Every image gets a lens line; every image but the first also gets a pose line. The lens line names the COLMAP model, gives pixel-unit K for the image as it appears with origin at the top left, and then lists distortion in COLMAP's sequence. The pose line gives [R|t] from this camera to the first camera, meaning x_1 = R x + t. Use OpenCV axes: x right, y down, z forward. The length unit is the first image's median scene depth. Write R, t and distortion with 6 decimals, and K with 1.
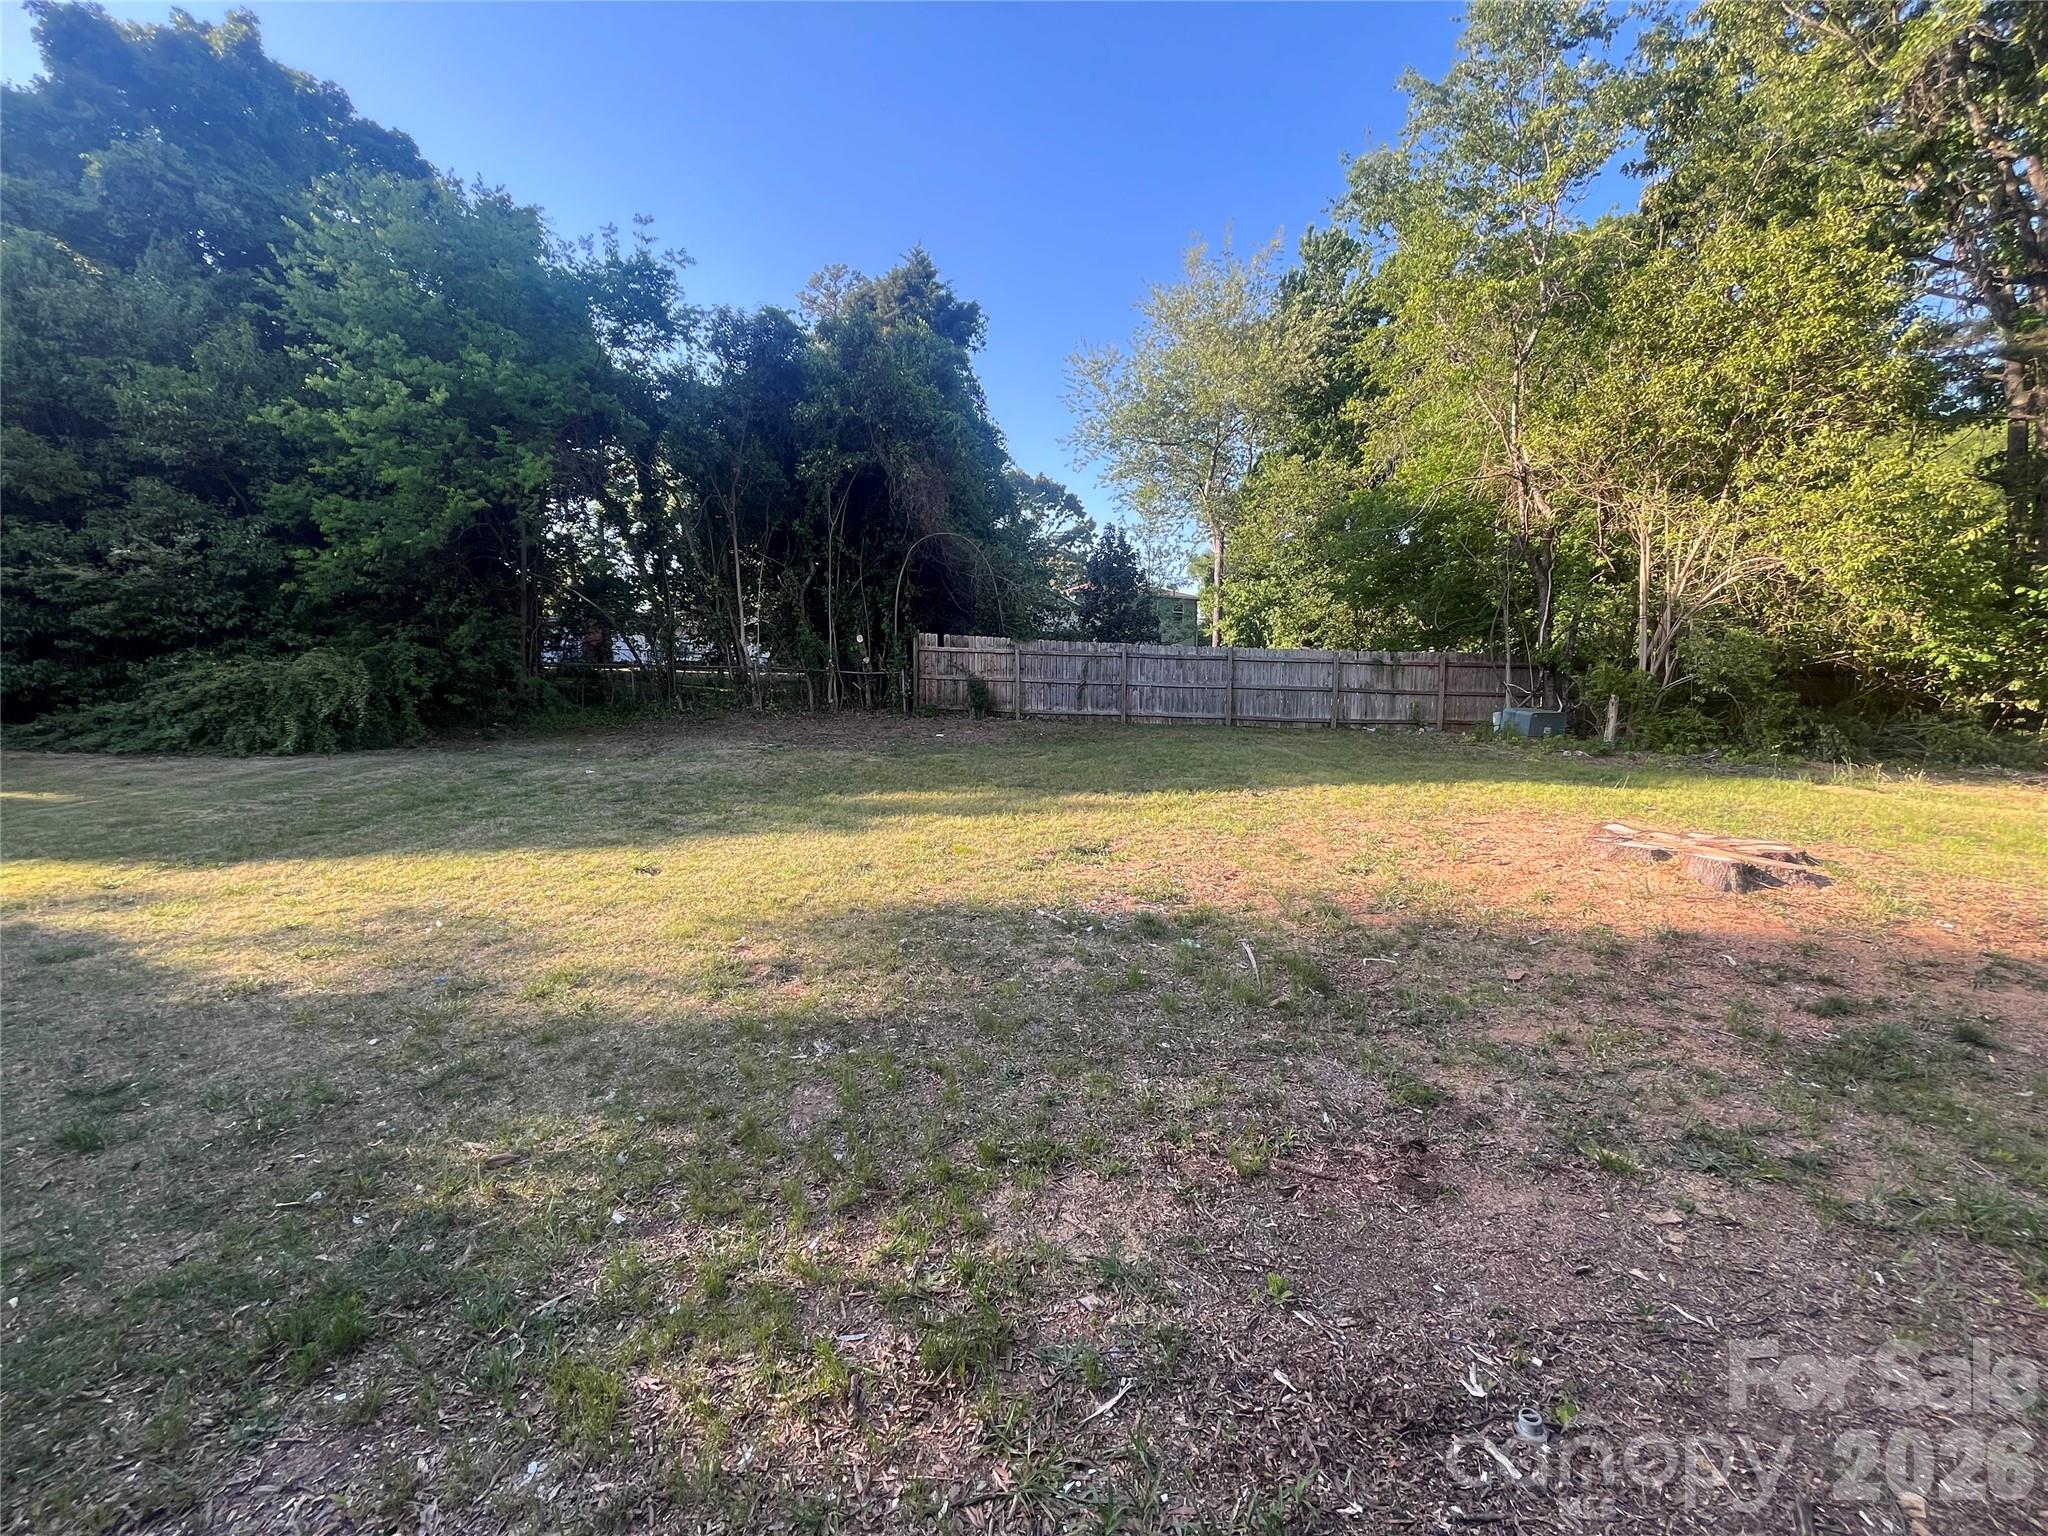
lens RADIAL K [[829.5, 0, 1028.5], [0, 829.5, 775.9], [0, 0, 1]] dist [-0.000969, -0.000517]
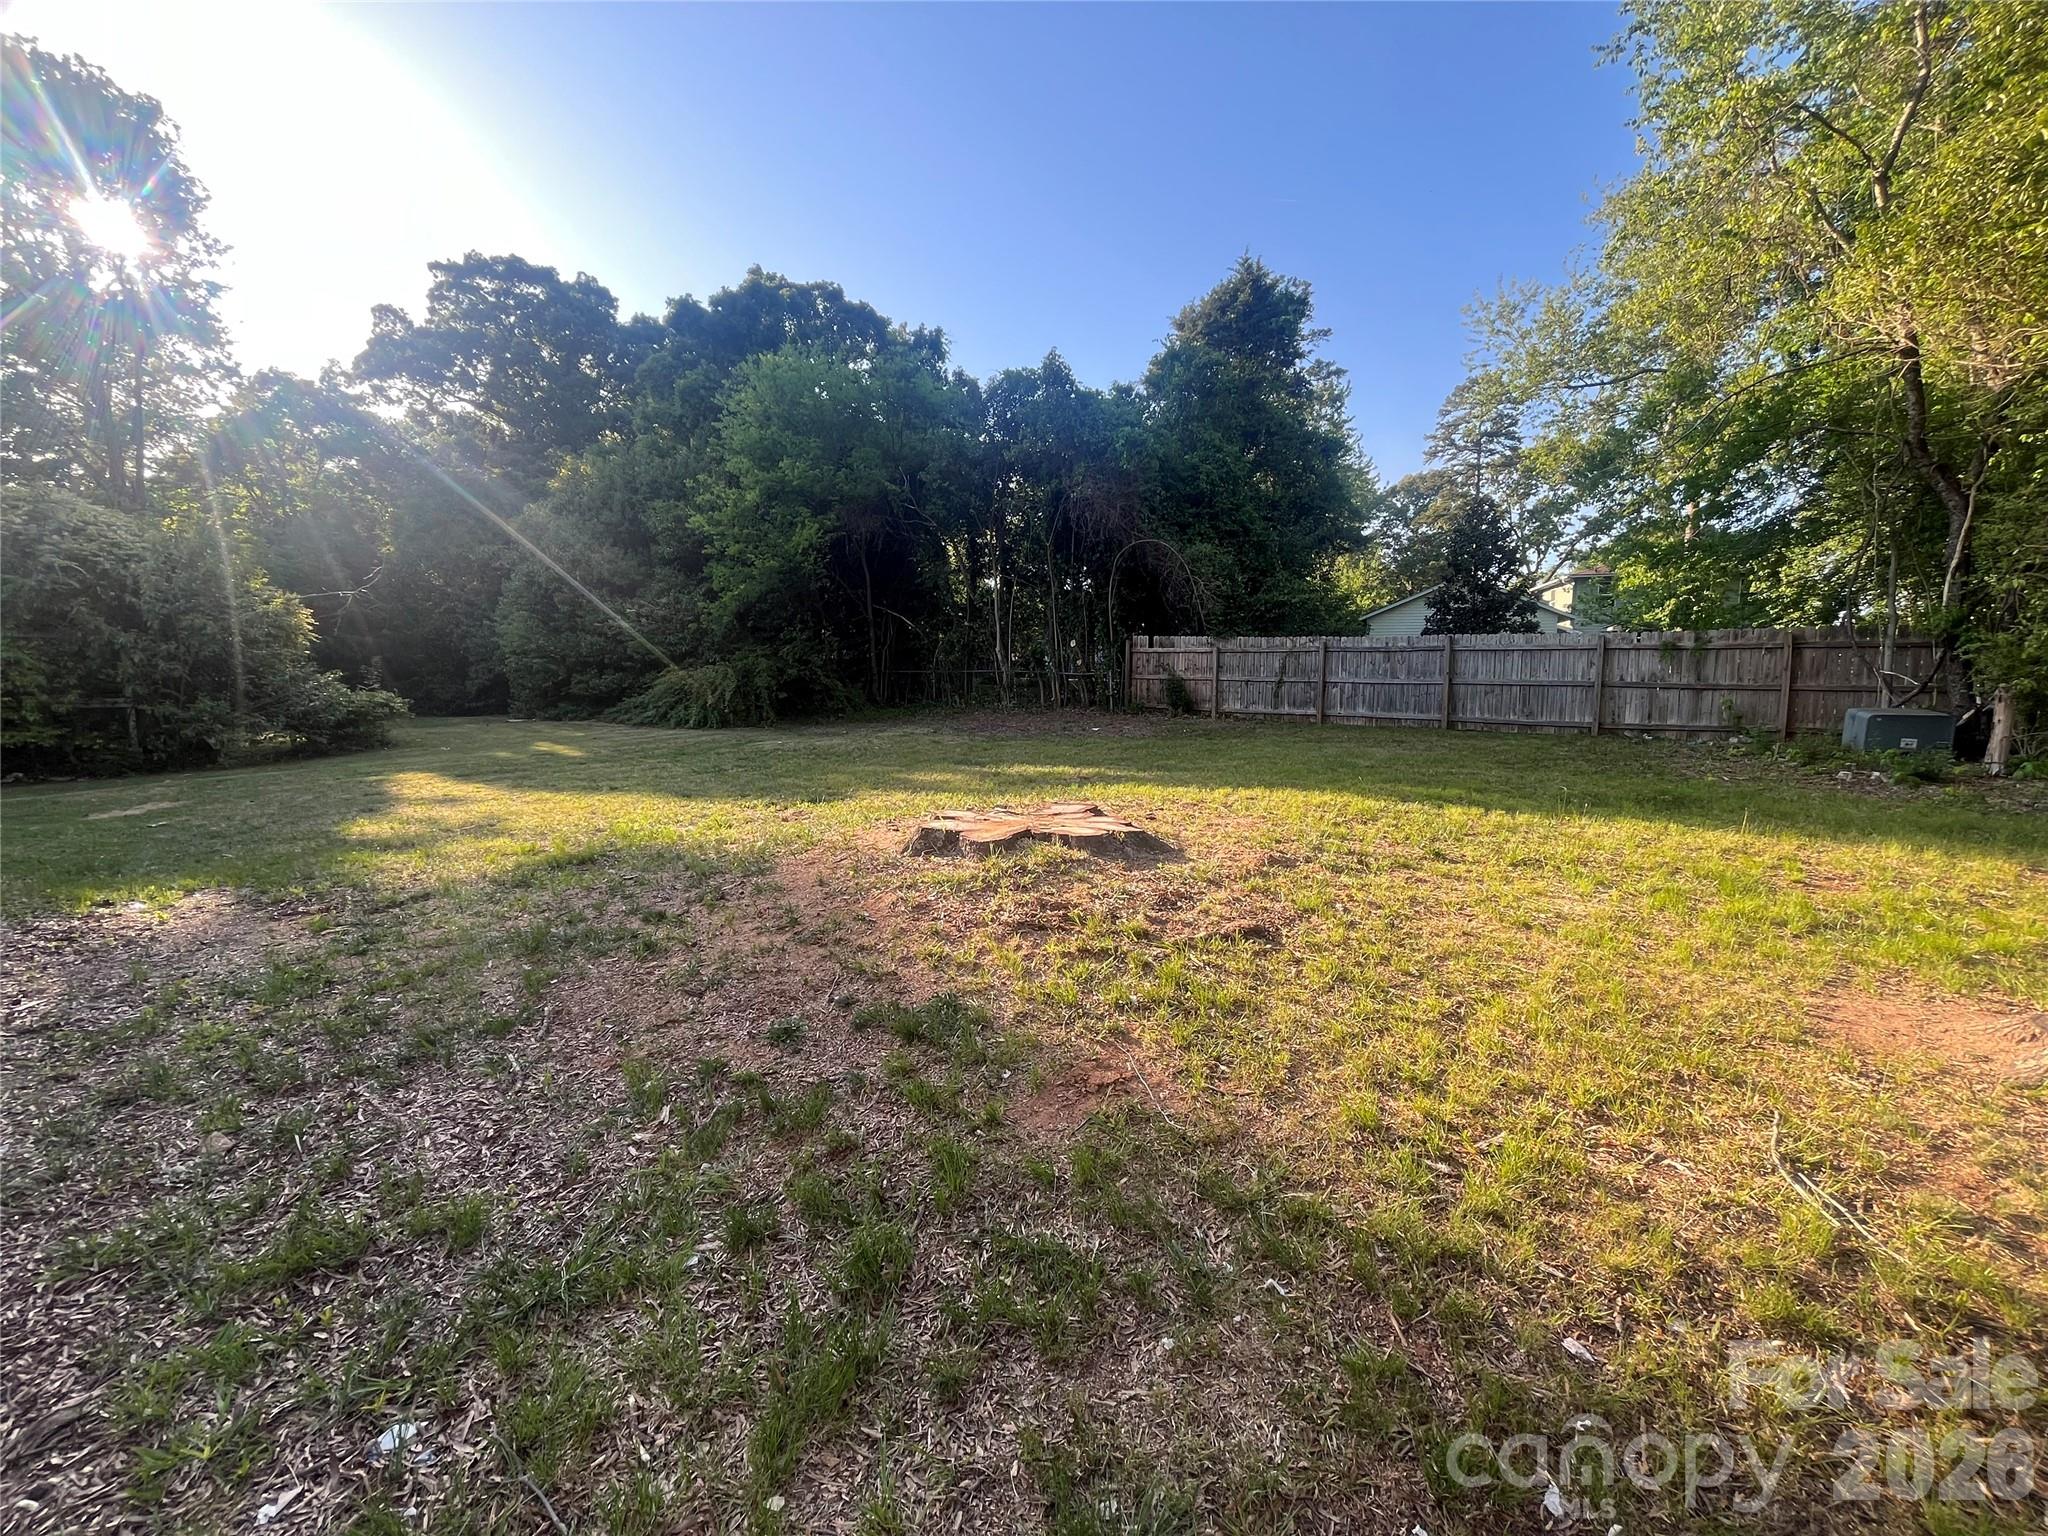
lens RADIAL K [[829.5, 0, 1028.5], [0, 829.5, 775.9], [0, 0, 1]] dist [-0.000969, -0.000517]
pose [[0.783528, 0.057072, -0.618730, 0.432920], [-0.064721, 0.997852, 0.010083, 0.005354], [0.617977, 0.032145, 0.785539, 0.084939]]
